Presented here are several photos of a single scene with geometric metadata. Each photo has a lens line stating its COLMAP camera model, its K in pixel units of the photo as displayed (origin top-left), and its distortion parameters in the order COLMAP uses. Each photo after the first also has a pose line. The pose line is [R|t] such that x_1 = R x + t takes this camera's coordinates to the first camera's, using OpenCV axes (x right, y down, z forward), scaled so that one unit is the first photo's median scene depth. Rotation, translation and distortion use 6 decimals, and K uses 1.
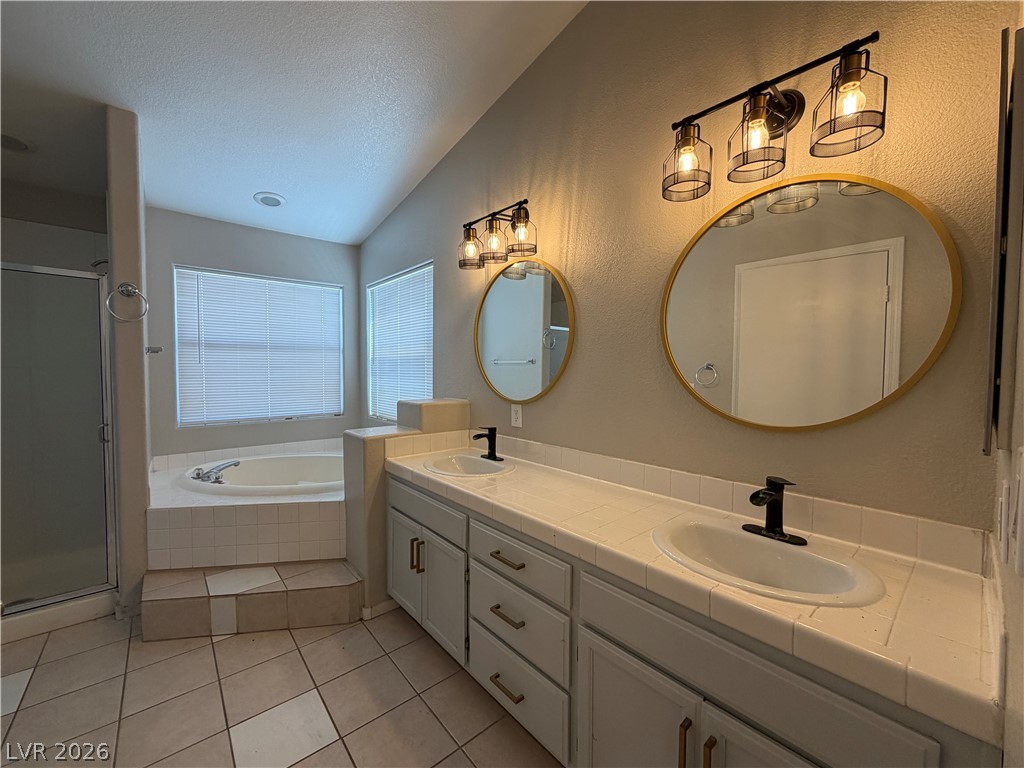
lens RADIAL K [[407.5, 0, 508.5], [0, 407.5, 385.8], [0, 0, 1]] dist [-0.000946, -0.000040]
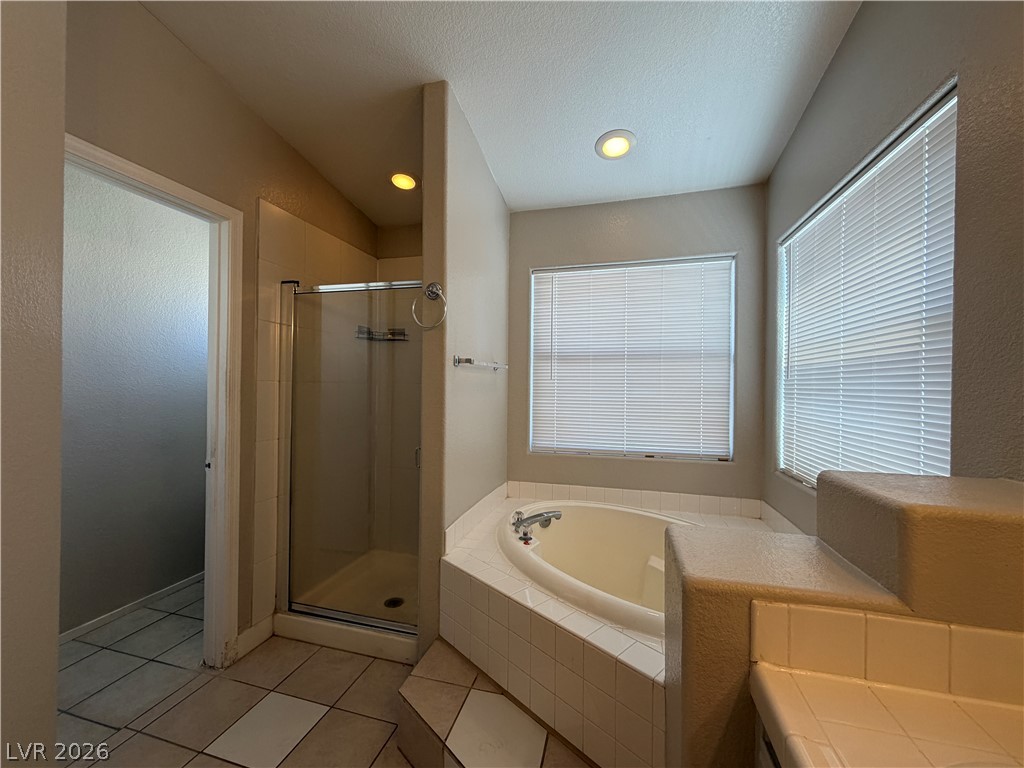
lens RADIAL K [[410.4, 0, 512.0], [0, 410.4, 384.0], [0, 0, 1]] dist [0.021124, 0.000059]
pose [[0.566251, -0.003262, -0.824226, -0.094288], [-0.037954, 0.998828, -0.030028, -0.016314], [0.823358, 0.048286, 0.565464, 0.443298]]
